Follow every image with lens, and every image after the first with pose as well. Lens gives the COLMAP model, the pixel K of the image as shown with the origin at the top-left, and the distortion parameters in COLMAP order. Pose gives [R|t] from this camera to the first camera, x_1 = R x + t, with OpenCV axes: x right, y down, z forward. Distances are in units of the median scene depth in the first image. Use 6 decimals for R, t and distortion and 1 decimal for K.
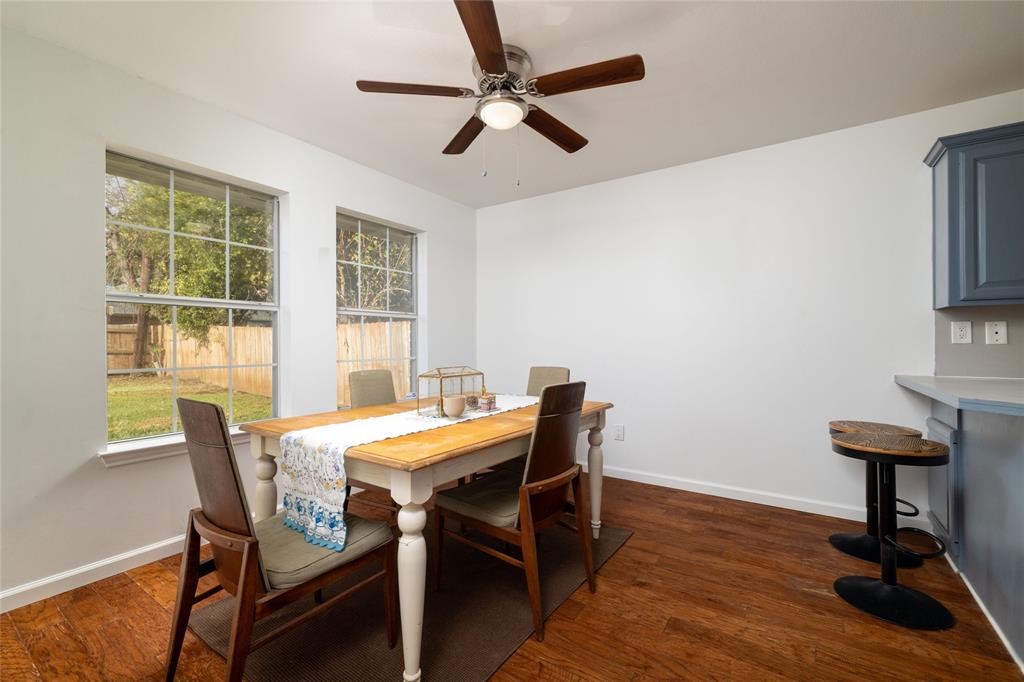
lens RADIAL K [[440.1, 0, 513.4], [0, 440.1, 338.4], [0, 0, 1]] dist [0.000401, 0.000428]
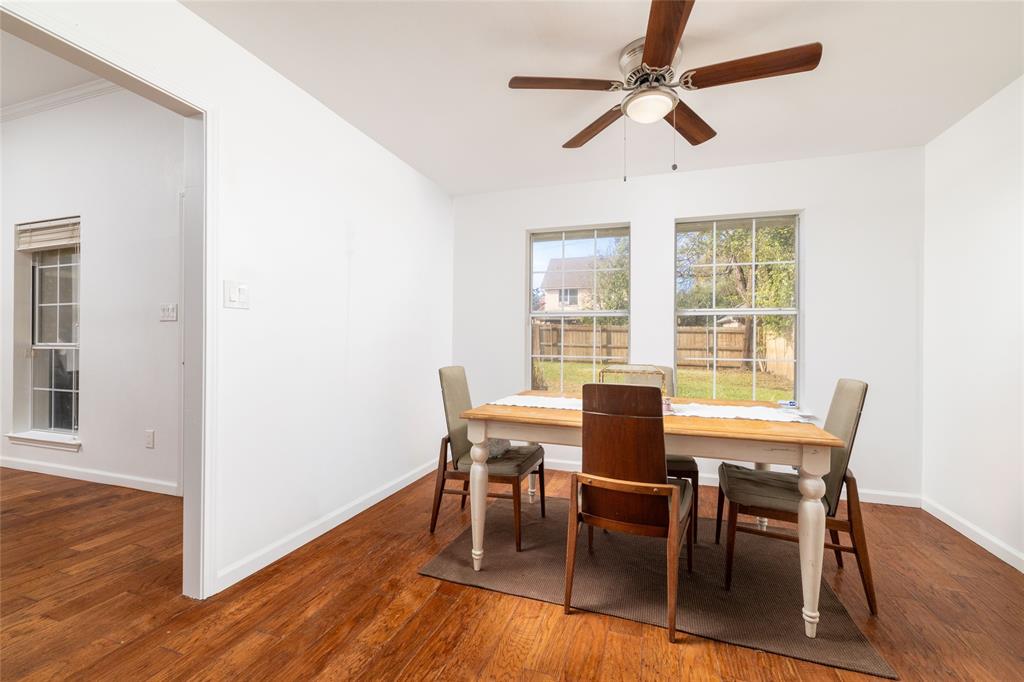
lens RADIAL K [[440.1, 0, 513.4], [0, 440.1, 338.4], [0, 0, 1]] dist [0.000401, 0.000428]
pose [[0.287495, -0.000454, -0.957782, 0.741279], [0.001091, 0.999999, -0.000147, 0.001362], [0.957781, -0.001002, 0.287495, 0.390743]]
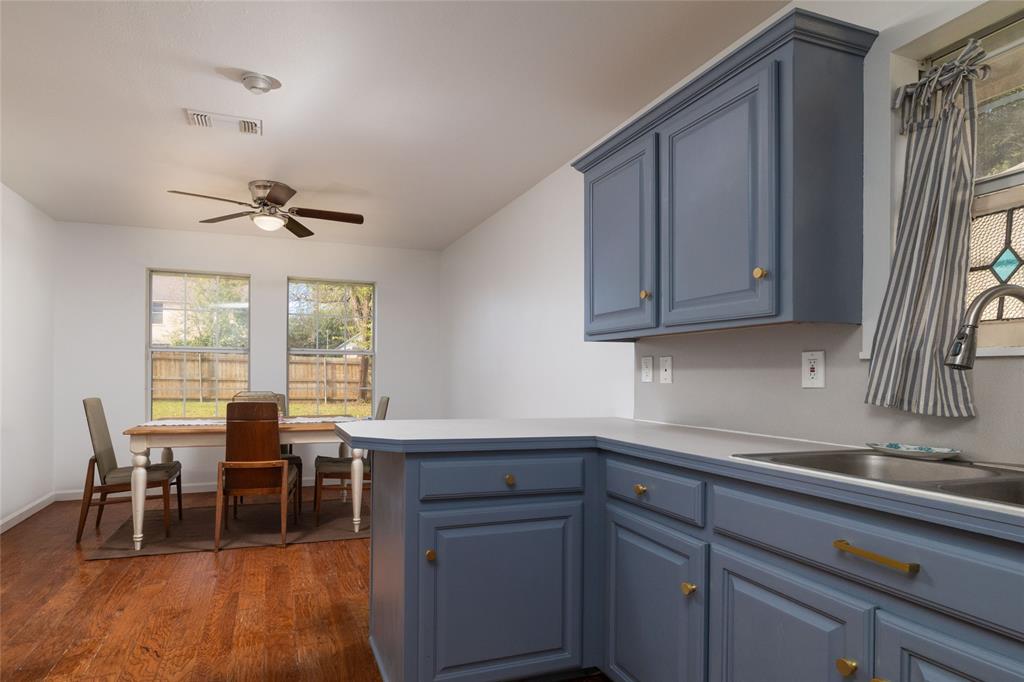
lens RADIAL K [[548.1, 0, 458.4], [0, 548.1, 374.3], [0, 0, 1]] dist [-0.004423, 0.000427]
pose [[0.806949, 0.006285, -0.590588, 1.411878], [-0.000994, 0.999956, 0.009283, -0.011654], [0.590620, -0.006904, 0.806920, -0.091570]]
